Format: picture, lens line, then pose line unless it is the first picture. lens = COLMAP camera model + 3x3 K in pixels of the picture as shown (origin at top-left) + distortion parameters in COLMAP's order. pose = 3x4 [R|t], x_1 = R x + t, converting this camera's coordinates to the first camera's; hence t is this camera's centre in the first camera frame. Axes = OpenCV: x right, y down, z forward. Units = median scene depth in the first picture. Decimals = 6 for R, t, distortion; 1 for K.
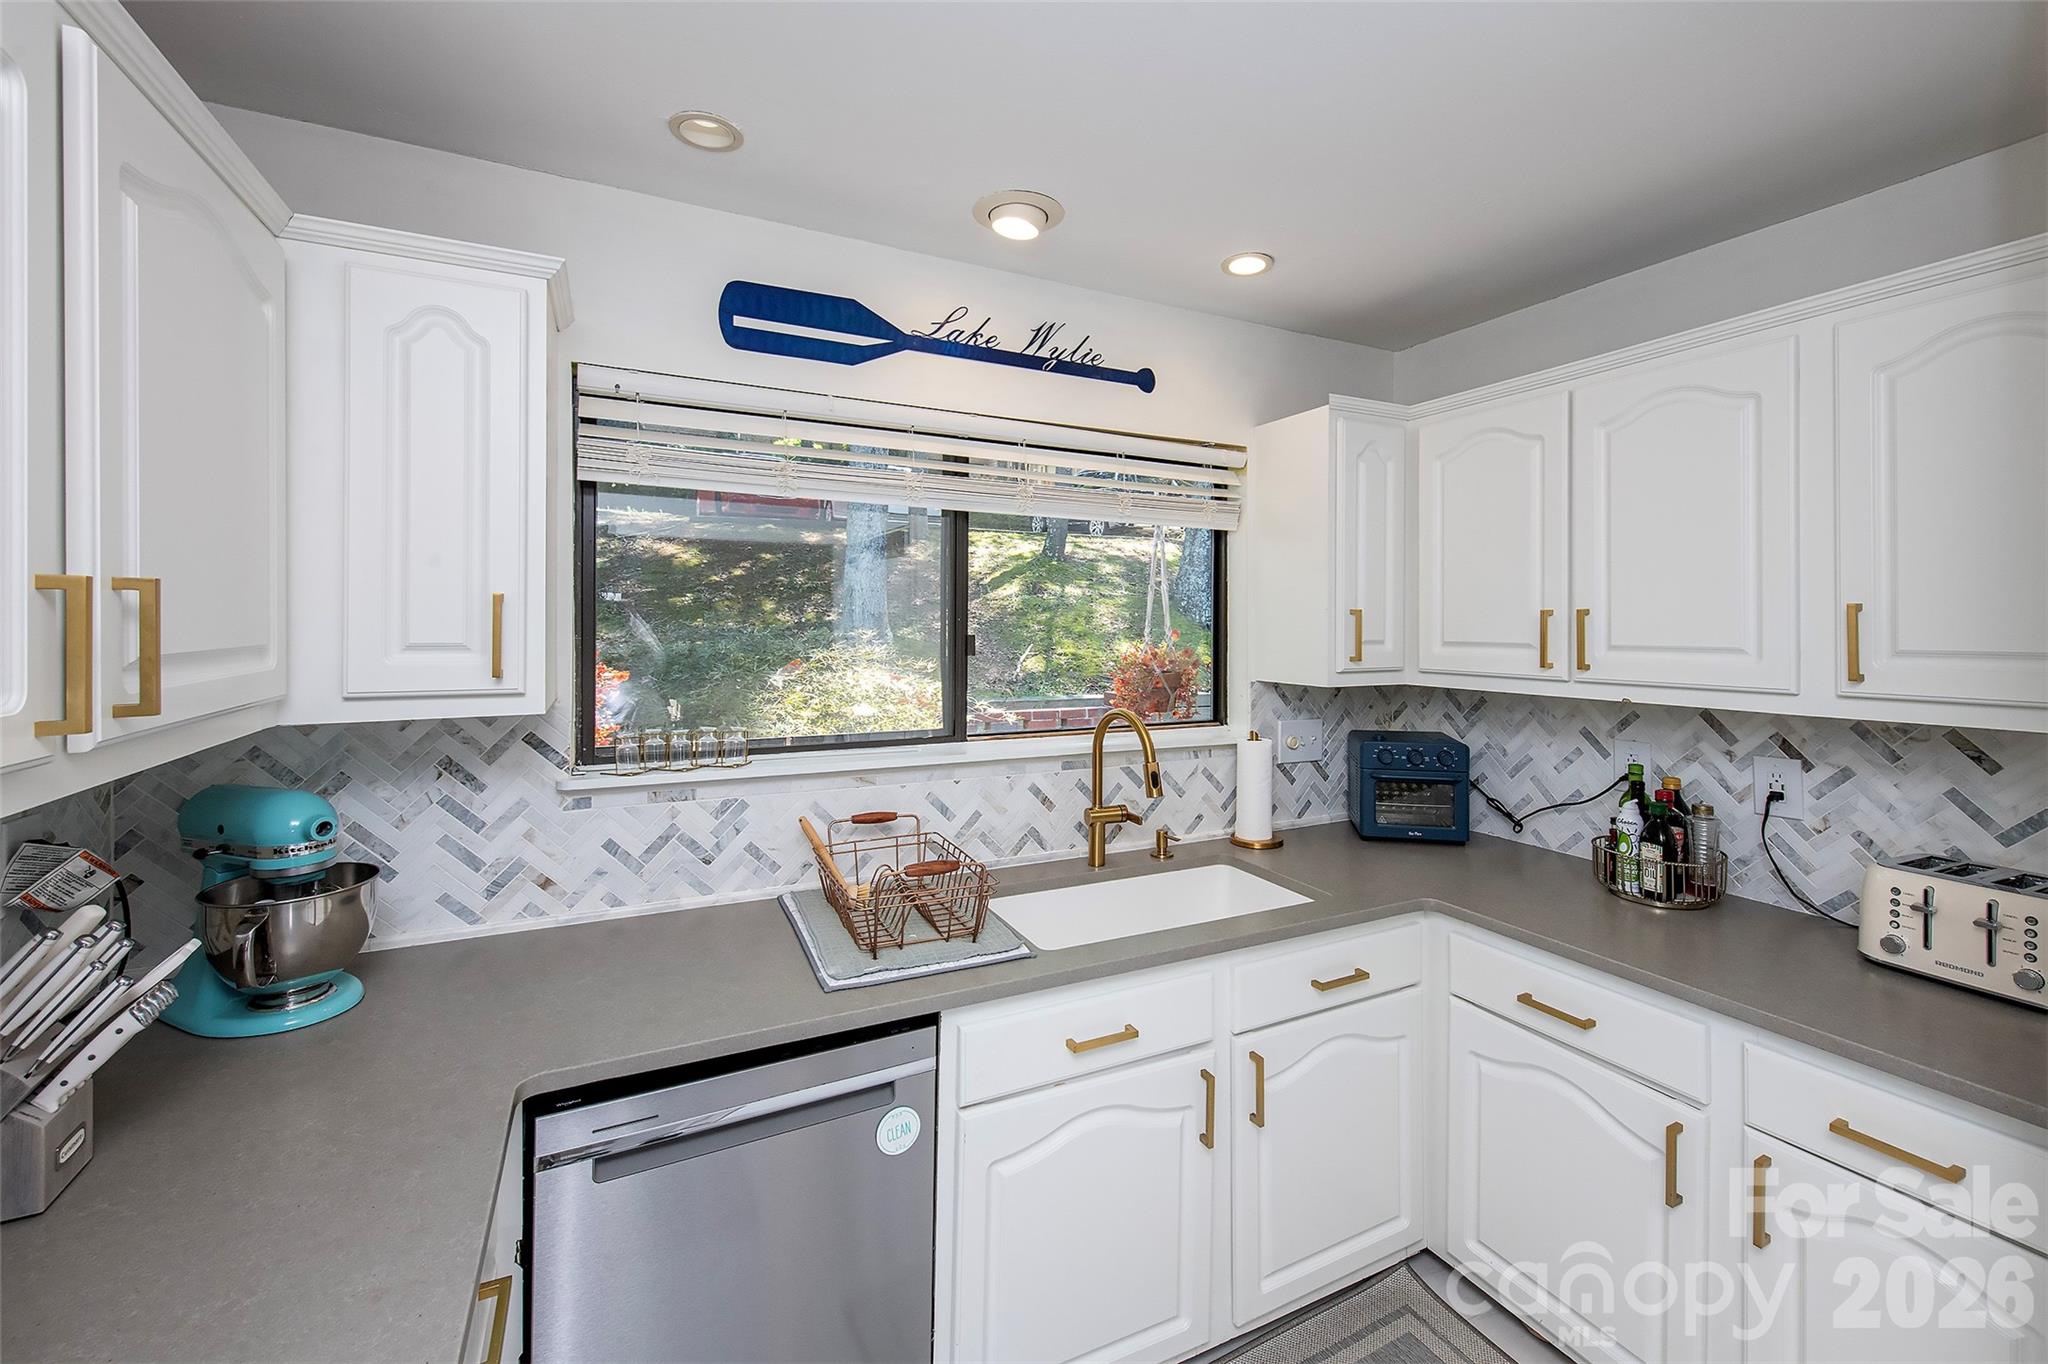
lens RADIAL K [[843.6, 0, 1037.0], [0, 843.6, 623.3], [0, 0, 1]] dist [0.018073, -0.006490]
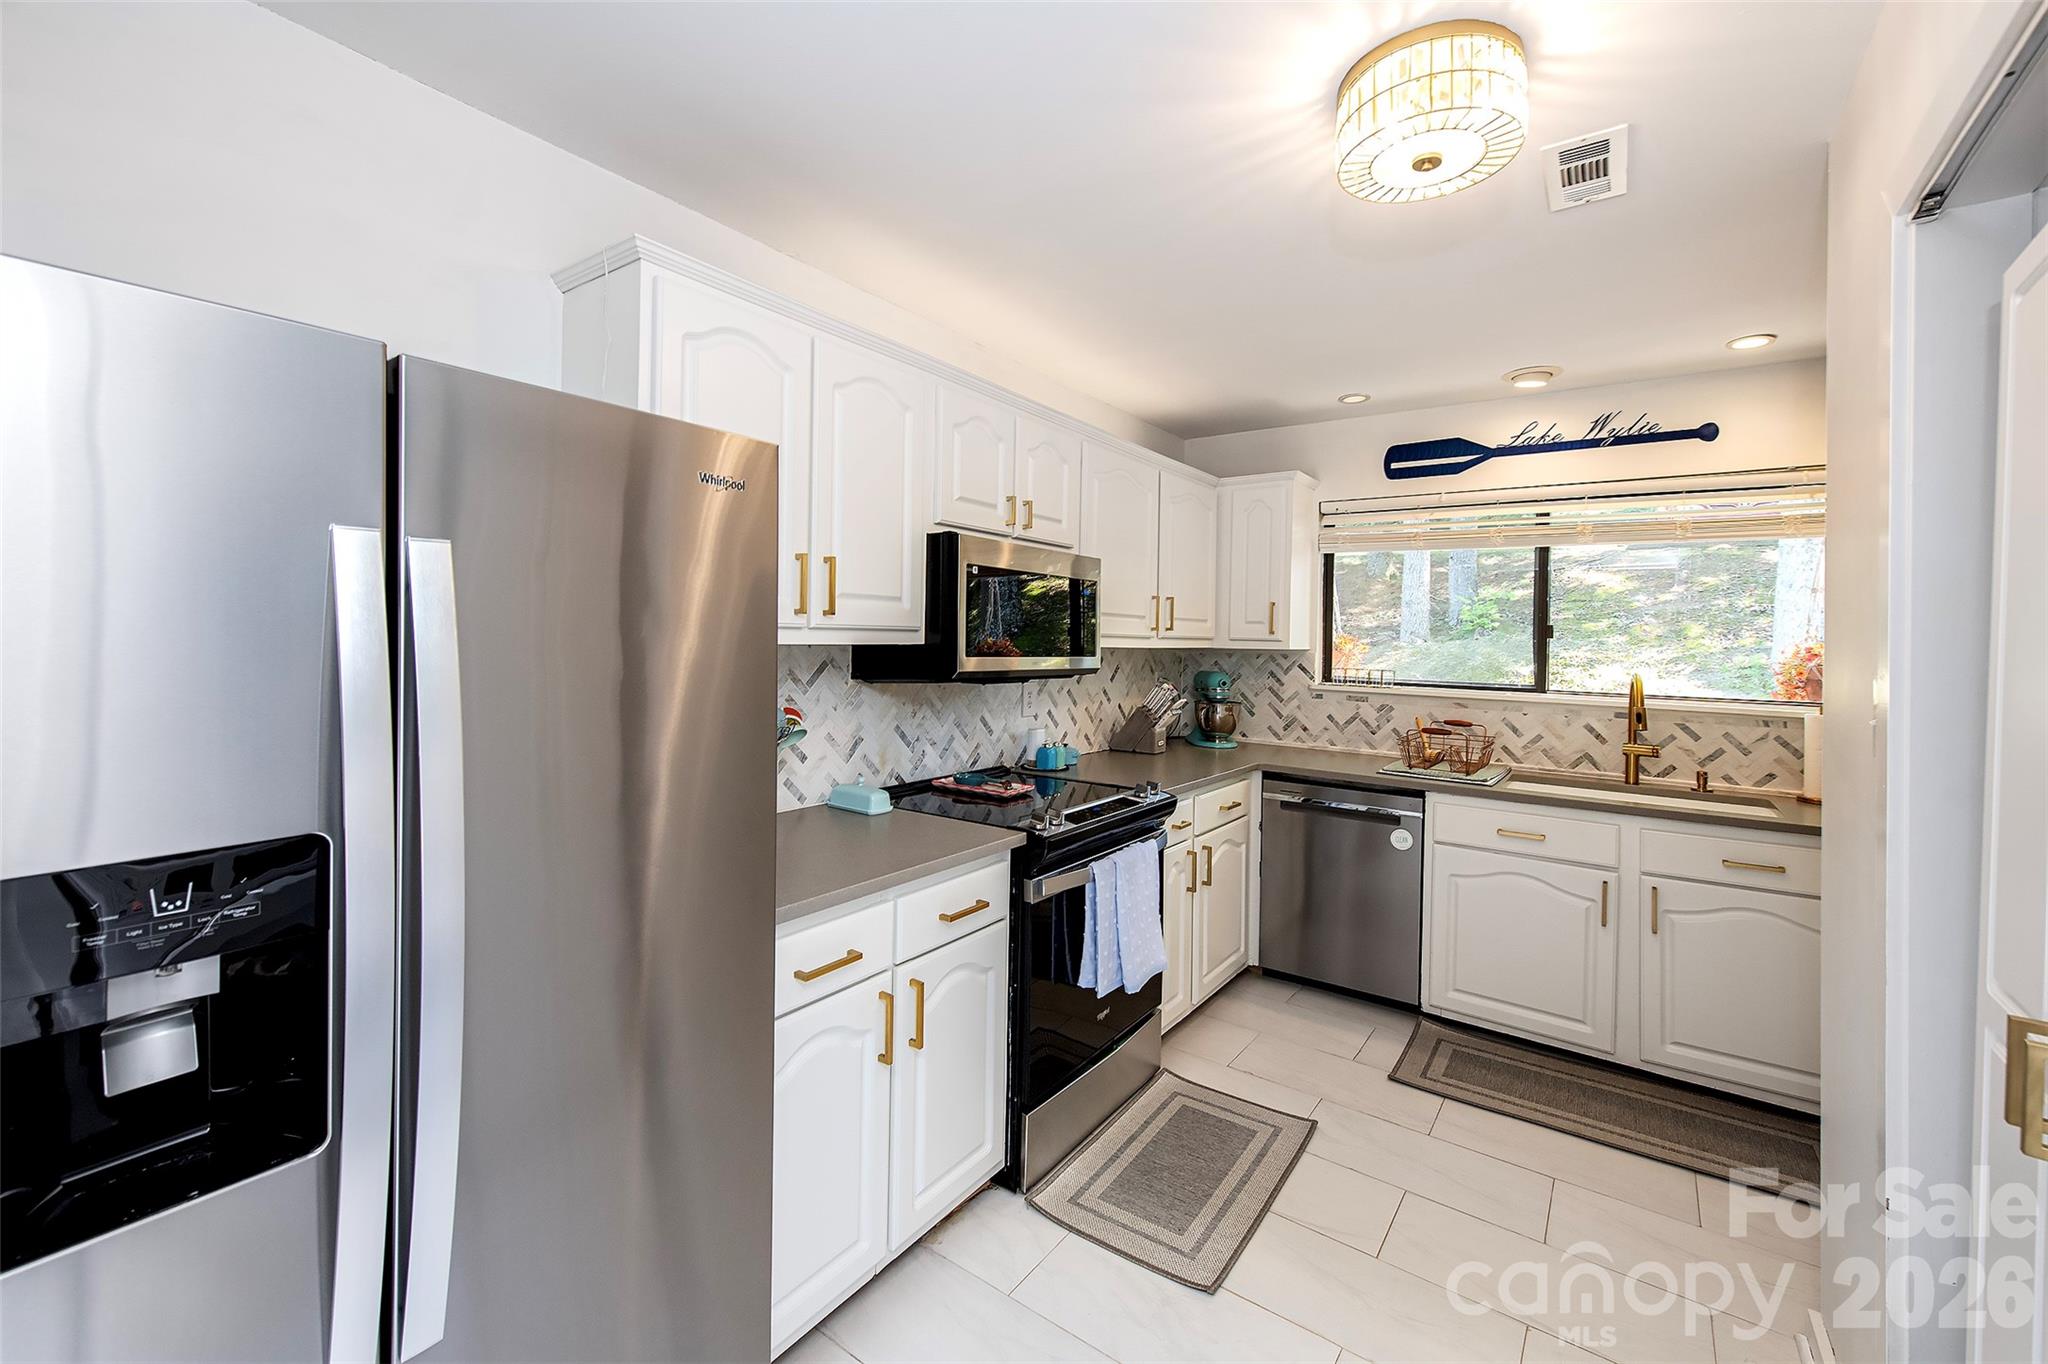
lens RADIAL K [[843.6, 0, 1037.0], [0, 843.6, 623.3], [0, 0, 1]] dist [0.018073, -0.006490]
pose [[0.478003, -0.011883, -0.878278, 0.984702], [-0.025029, 0.999318, -0.027143, 0.089392], [0.878002, 0.034957, 0.477379, -0.672065]]
